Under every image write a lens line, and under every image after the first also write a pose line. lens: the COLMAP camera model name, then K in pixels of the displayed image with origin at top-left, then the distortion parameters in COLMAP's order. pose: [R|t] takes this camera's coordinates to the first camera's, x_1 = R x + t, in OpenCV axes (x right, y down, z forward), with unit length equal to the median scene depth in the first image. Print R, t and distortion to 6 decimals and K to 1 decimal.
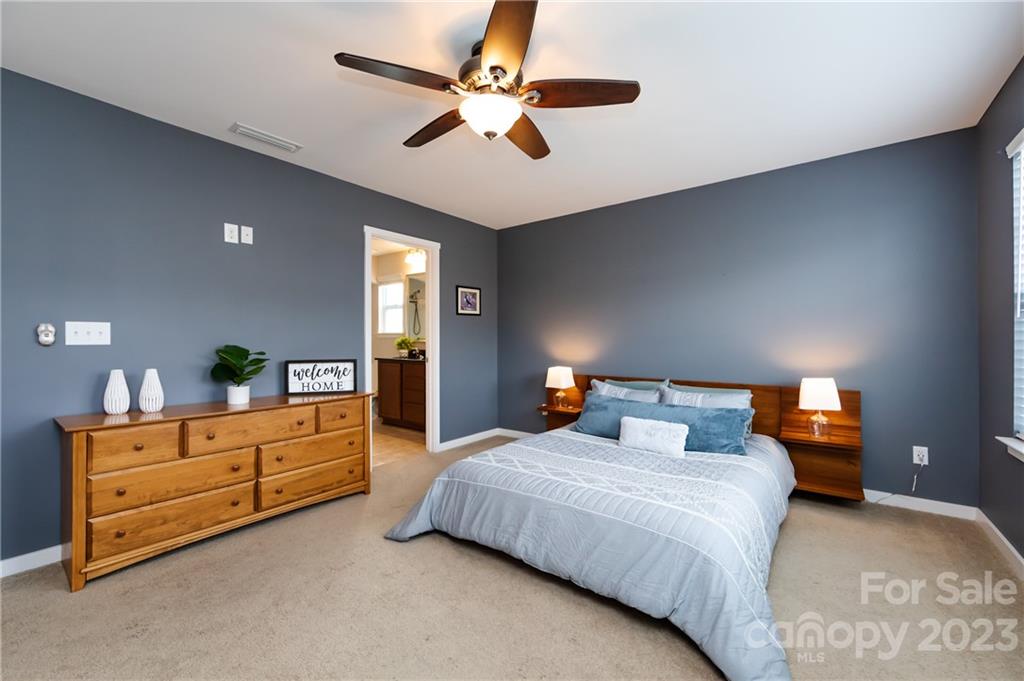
lens RADIAL K [[398.3, 0, 522.8], [0, 398.3, 342.4], [0, 0, 1]] dist [-0.002130, -0.001216]
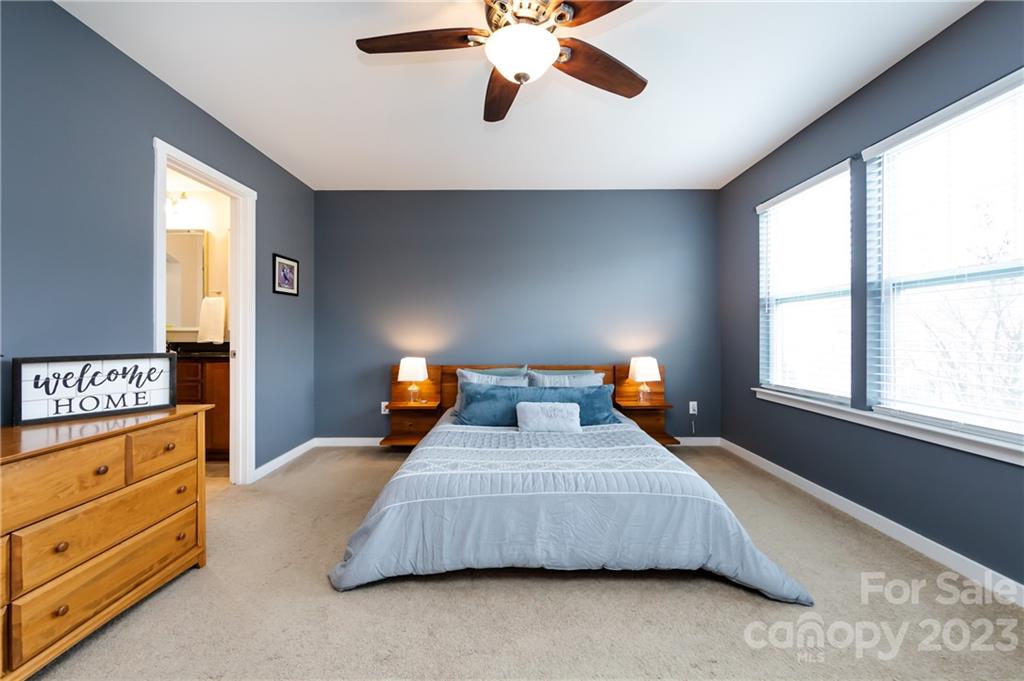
lens RADIAL K [[398.3, 0, 512.5], [0, 398.3, 334.3], [0, 0, 1]] dist [-0.002130, -0.001216]
pose [[0.804759, -0.000473, 0.593601, -0.393287], [0.003150, 0.999989, -0.003473, 0.018964], [-0.593593, 0.004665, 0.804752, 0.216593]]
